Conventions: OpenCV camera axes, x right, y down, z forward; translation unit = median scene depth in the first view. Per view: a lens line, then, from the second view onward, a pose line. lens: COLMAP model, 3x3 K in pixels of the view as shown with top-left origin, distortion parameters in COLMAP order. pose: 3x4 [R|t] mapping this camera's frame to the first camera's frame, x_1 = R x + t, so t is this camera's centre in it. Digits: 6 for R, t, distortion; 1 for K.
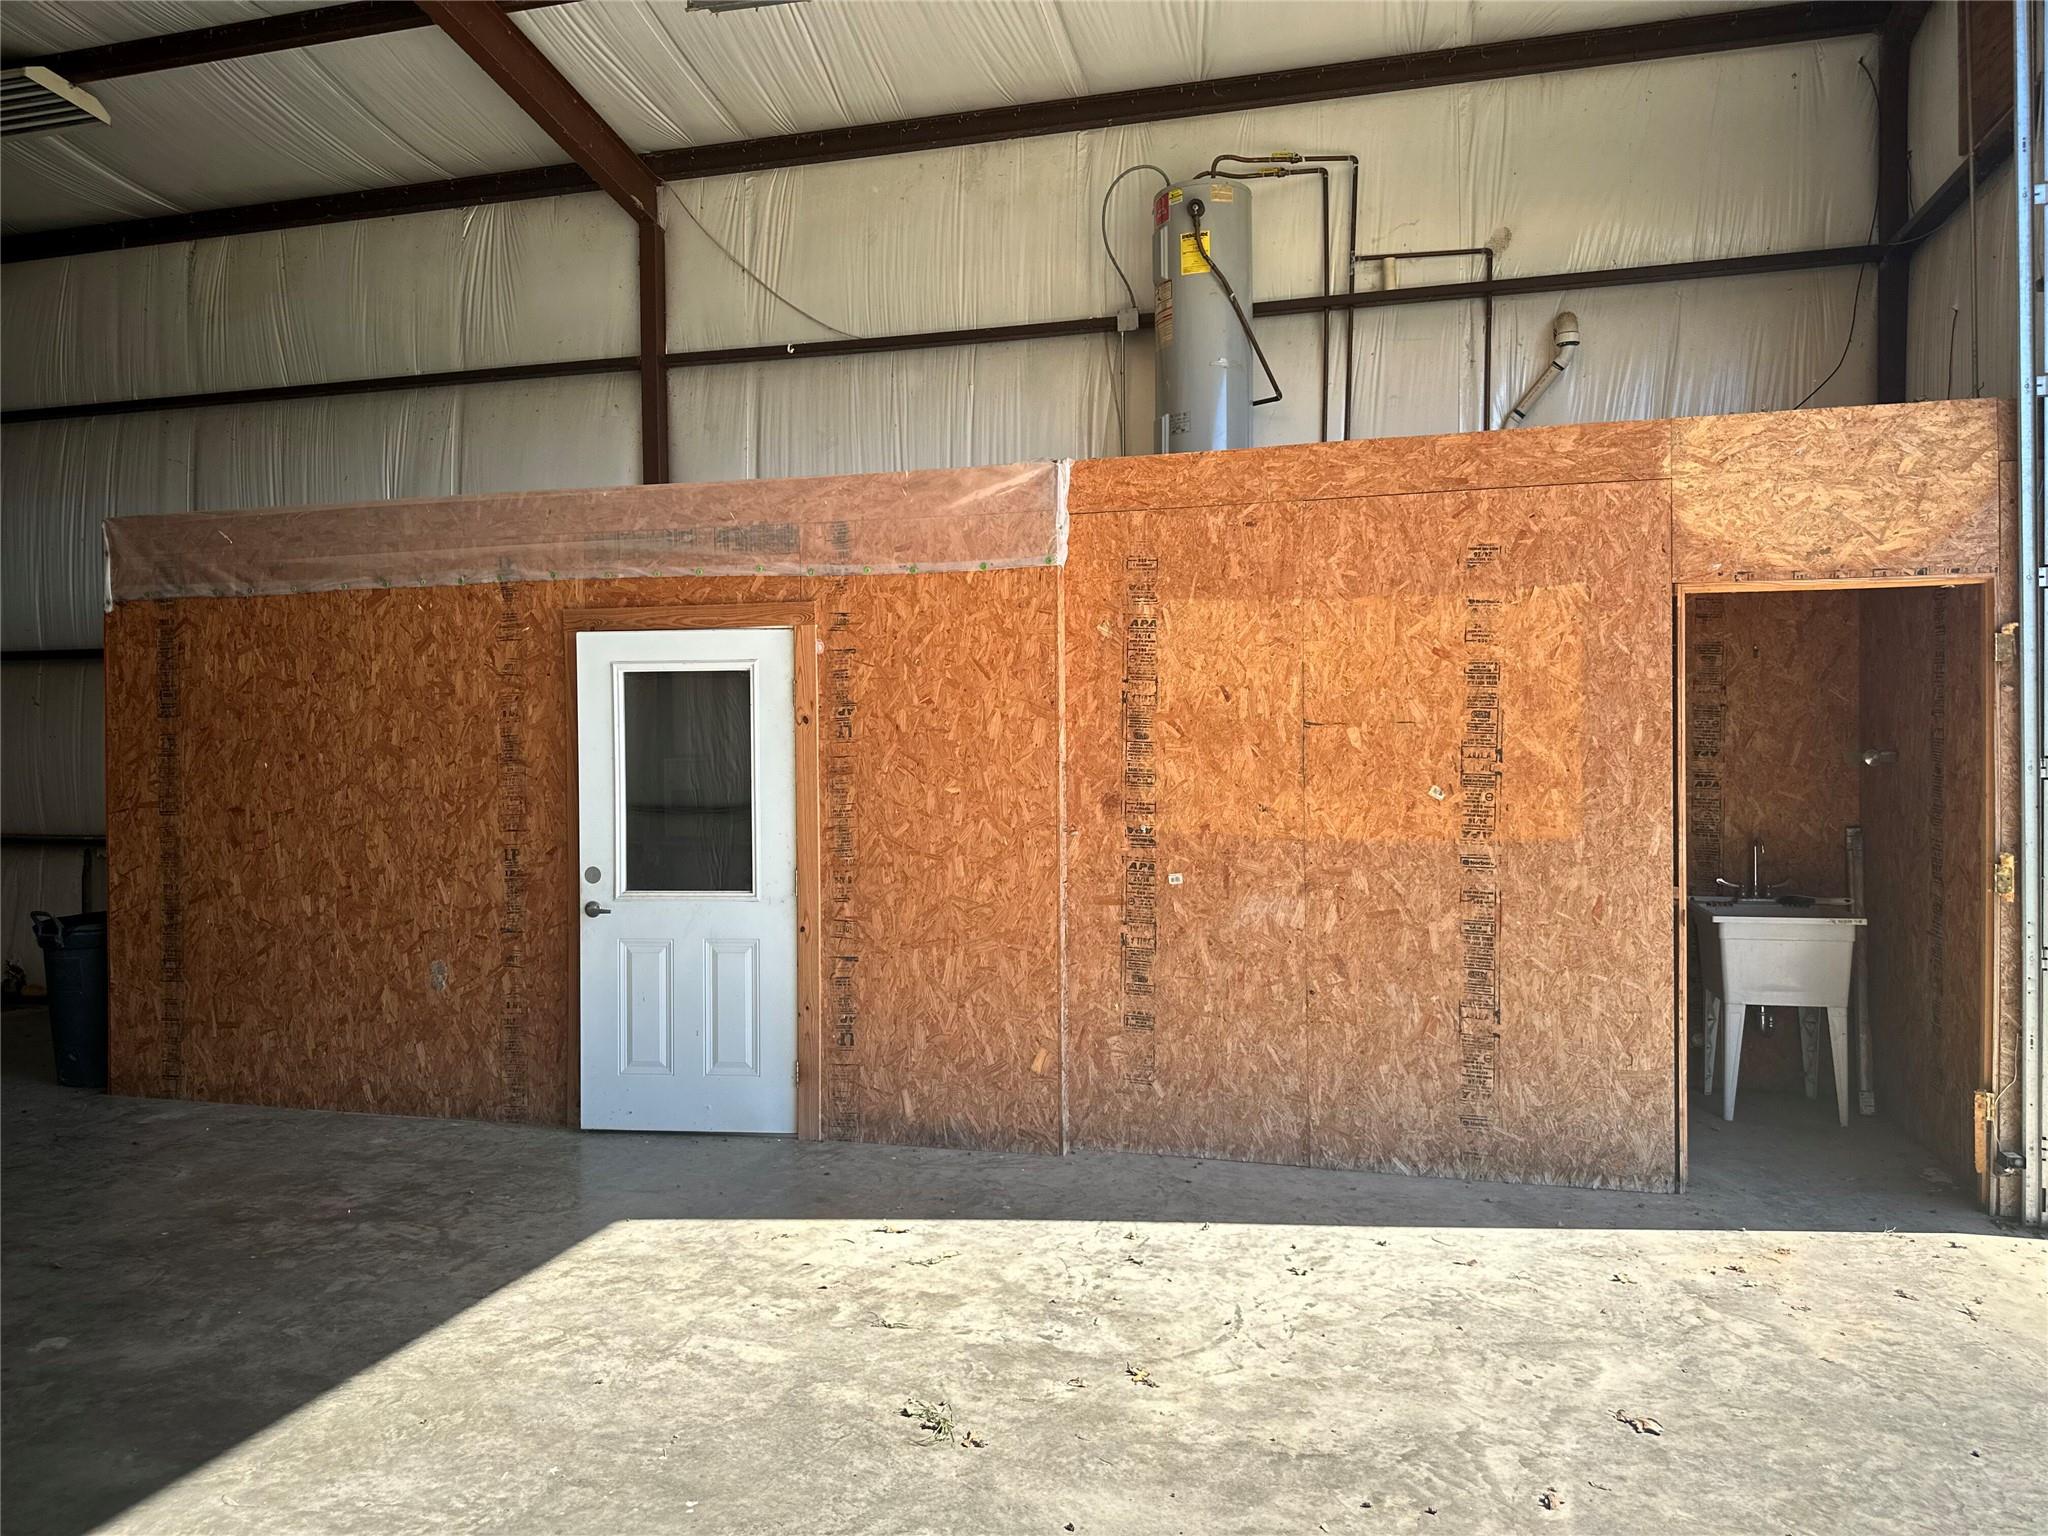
lens RADIAL K [[1466.9, 0, 1016.8], [0, 1466.9, 769.2], [0, 0, 1]] dist [0.020281, -0.026199]
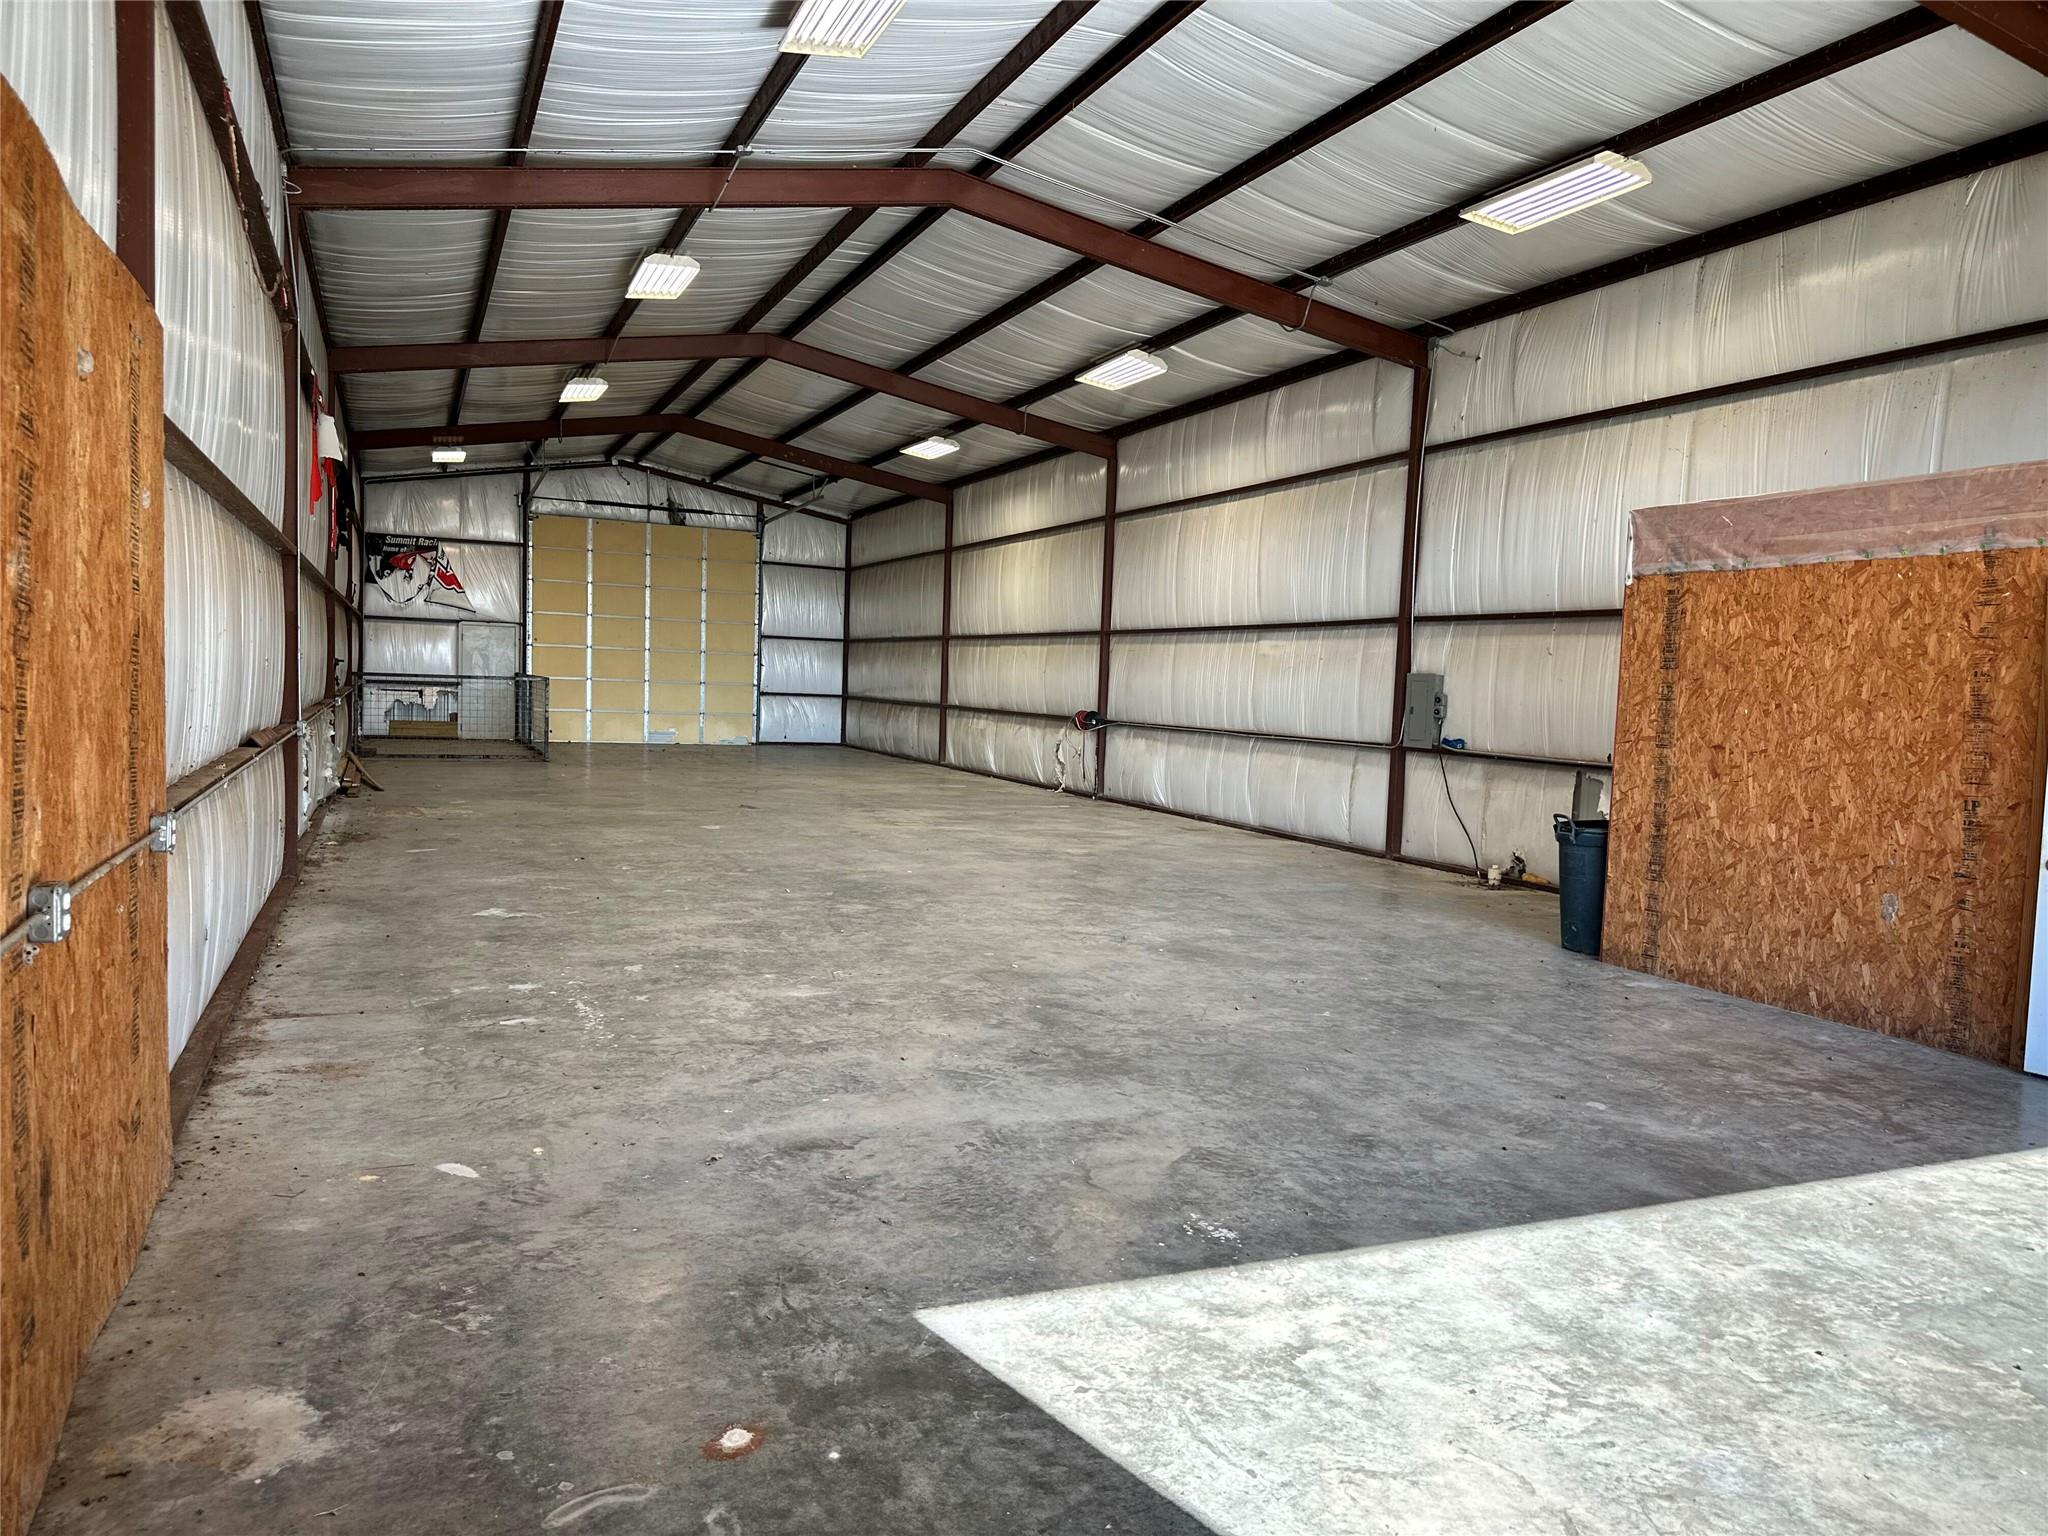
lens RADIAL K [[1466.9, 0, 1016.8], [0, 1466.9, 769.2], [0, 0, 1]] dist [0.020281, -0.026199]
pose [[0.624227, 0.078424, -0.777297, 0.053576], [-0.050556, 0.996918, 0.059982, 0.002298], [0.779606, 0.001855, 0.626268, -0.213815]]
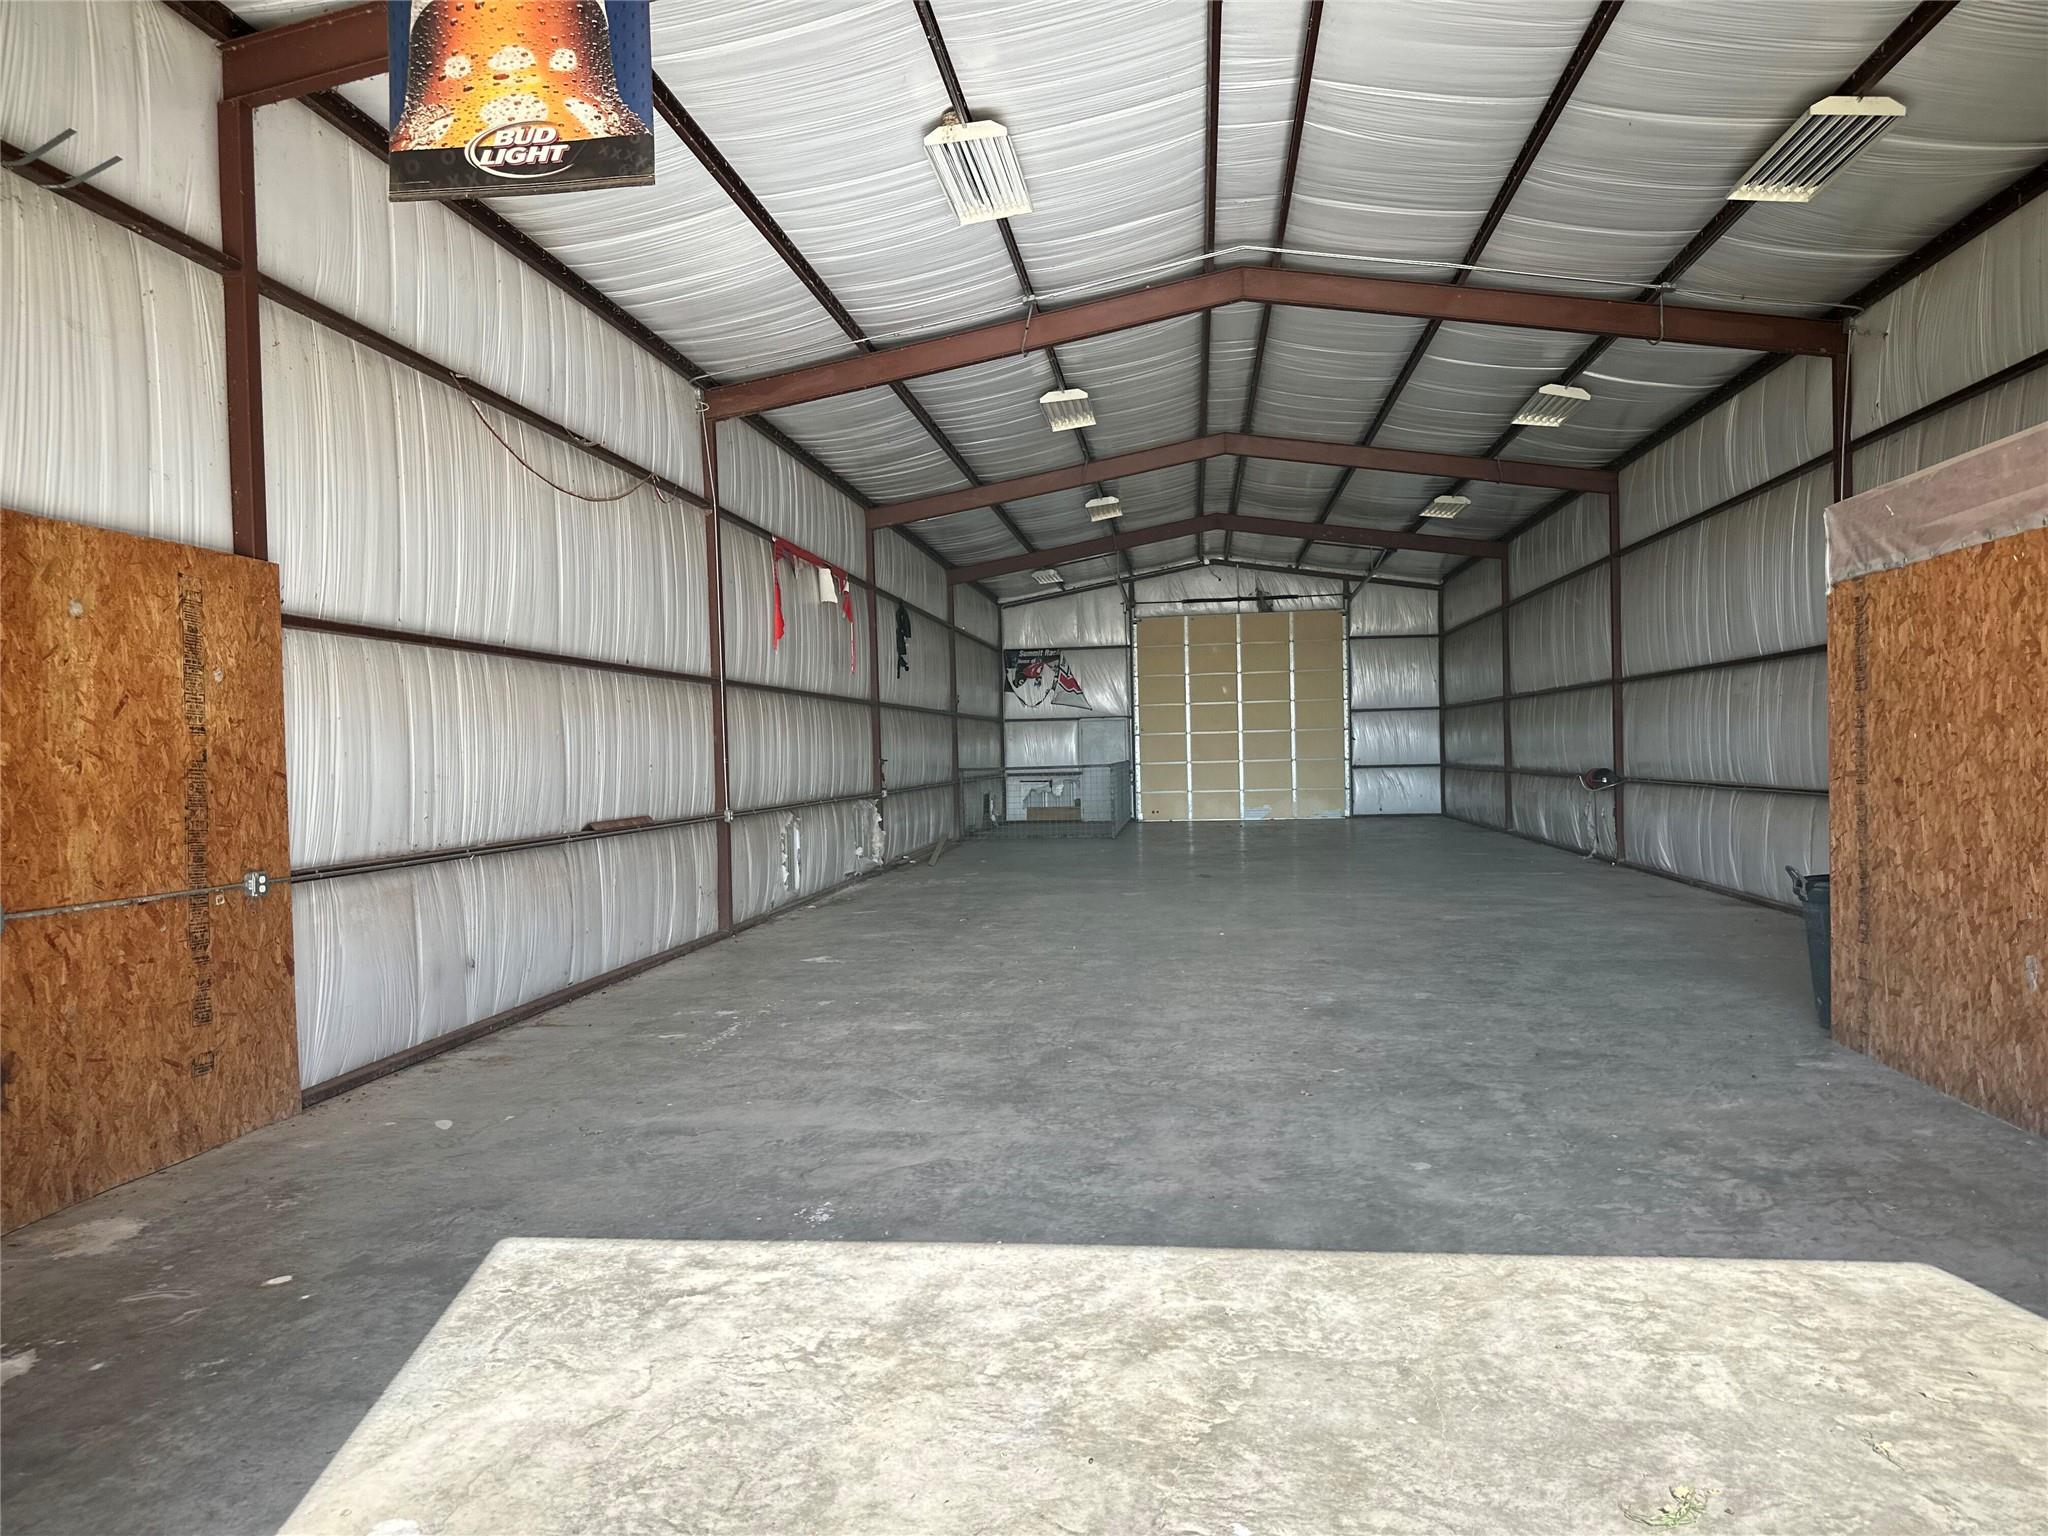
lens RADIAL K [[1466.4, 0, 1020.0], [0, 1466.4, 779.6], [0, 0, 1]] dist [0.028025, -0.031782]
pose [[0.139818, 0.022560, -0.989920, 0.394844], [0.010753, 0.999647, 0.024300, -0.003999], [0.990119, -0.014042, 0.139526, 0.274012]]
